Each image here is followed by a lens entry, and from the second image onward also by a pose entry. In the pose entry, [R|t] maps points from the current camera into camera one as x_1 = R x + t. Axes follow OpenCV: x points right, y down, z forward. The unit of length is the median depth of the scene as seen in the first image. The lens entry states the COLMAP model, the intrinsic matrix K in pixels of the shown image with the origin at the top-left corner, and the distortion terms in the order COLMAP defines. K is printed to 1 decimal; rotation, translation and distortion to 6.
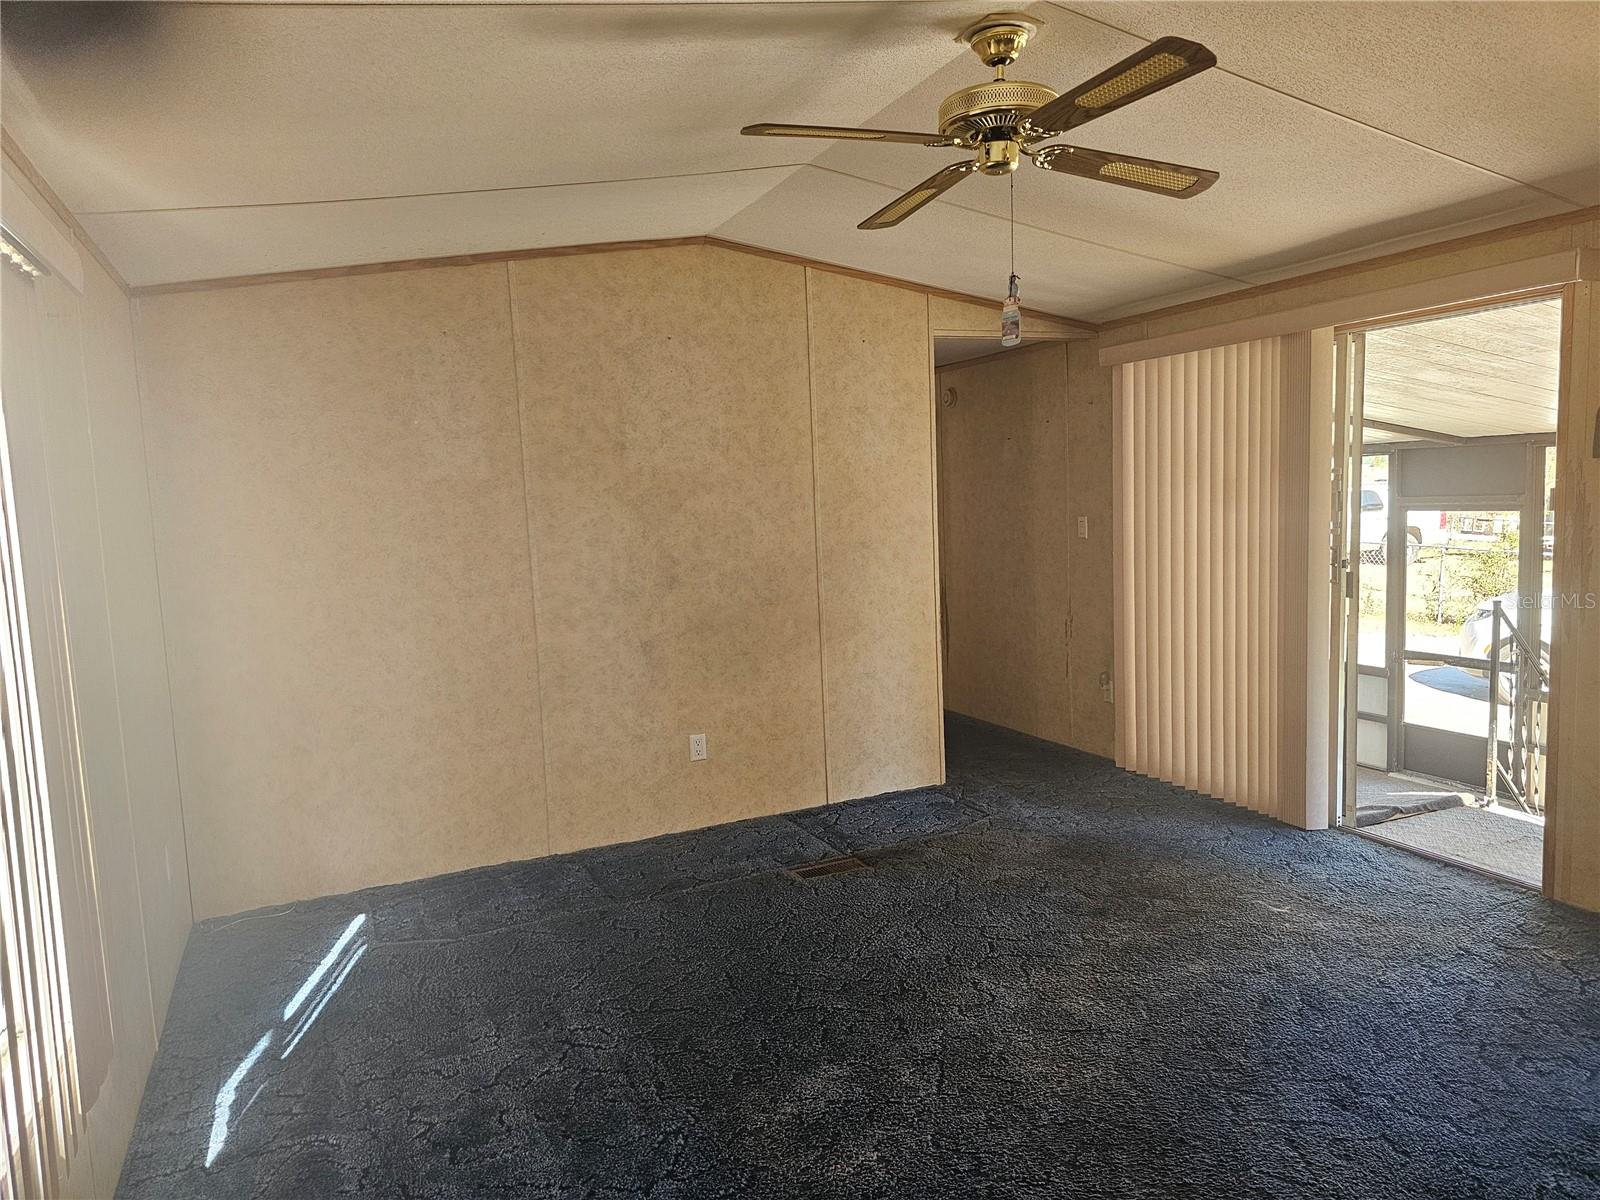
lens RADIAL K [[1076.5, 0, 801.9], [0, 1076.5, 605.0], [0, 0, 1]] dist [0.092121, -0.038851]
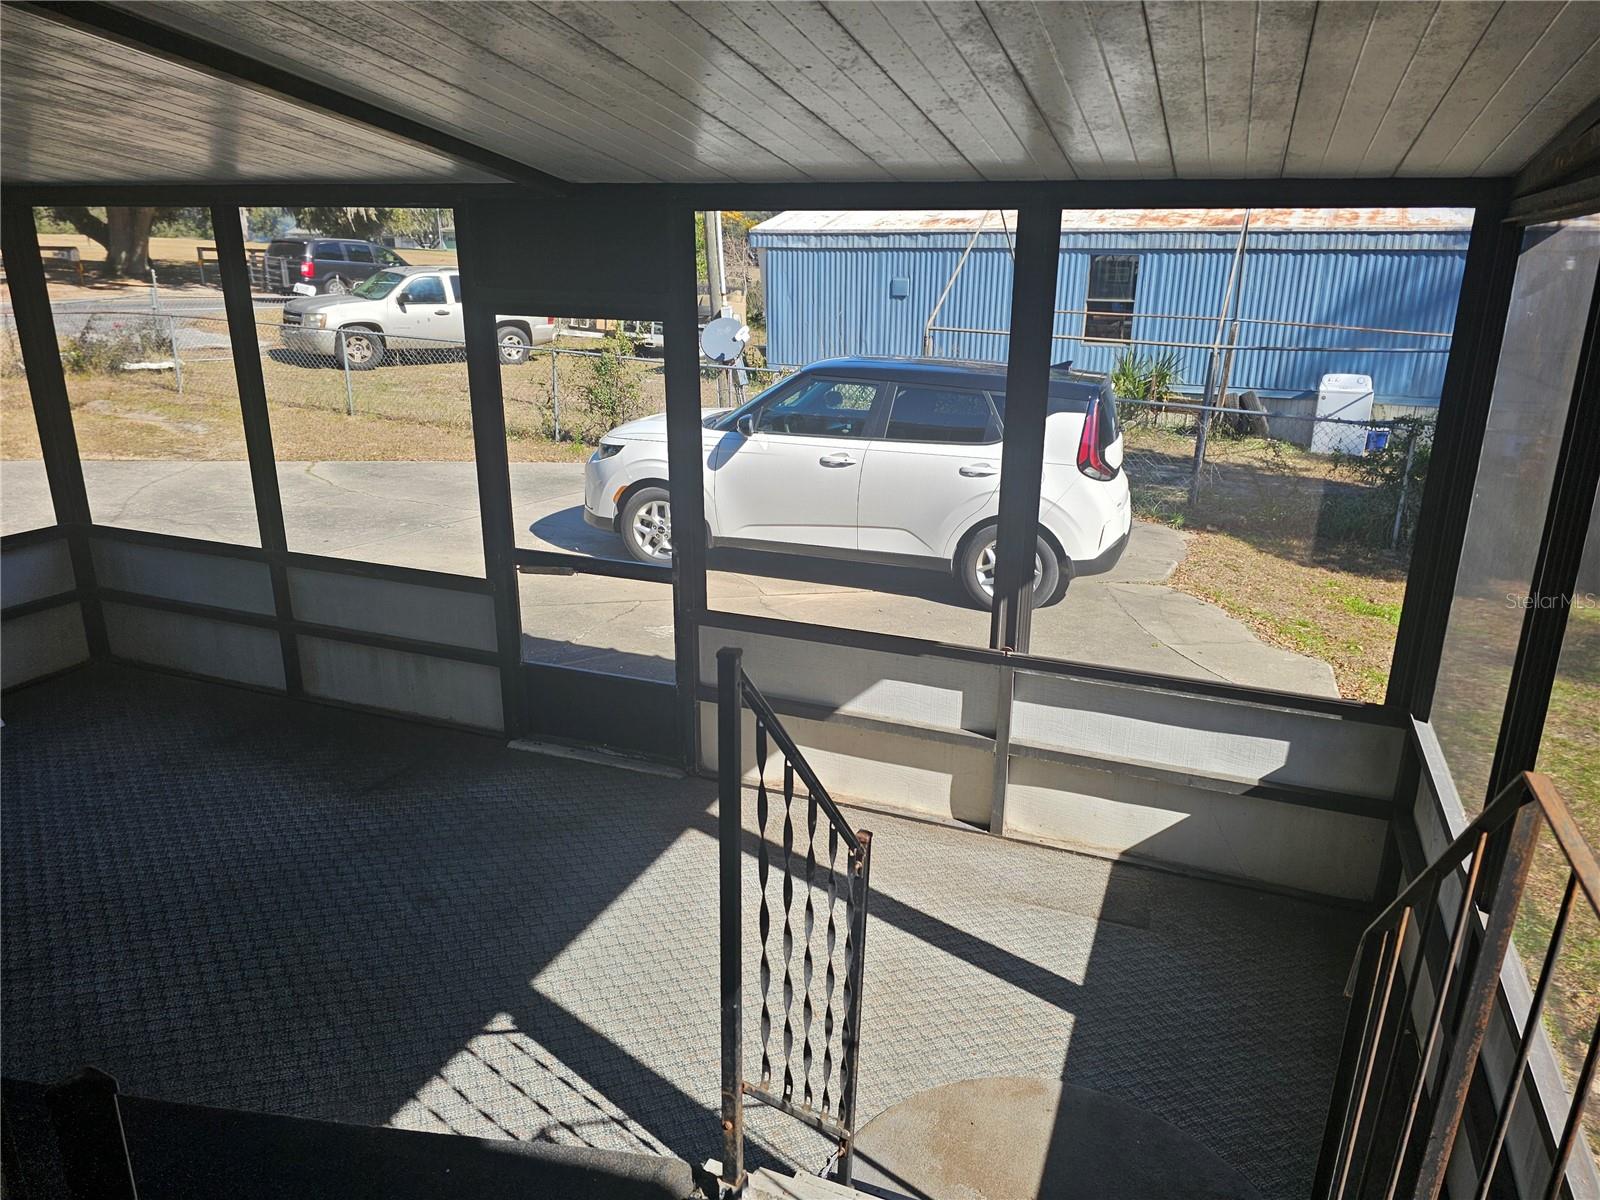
lens RADIAL K [[1076.5, 0, 804.3], [0, 1076.5, 606.8], [0, 0, 1]] dist [0.092121, -0.038851]
pose [[0.734939, -0.167149, 0.657211, 0.158566], [0.040671, 0.978267, 0.203322, -0.021900], [-0.676913, -0.122699, 0.725764, 0.270699]]
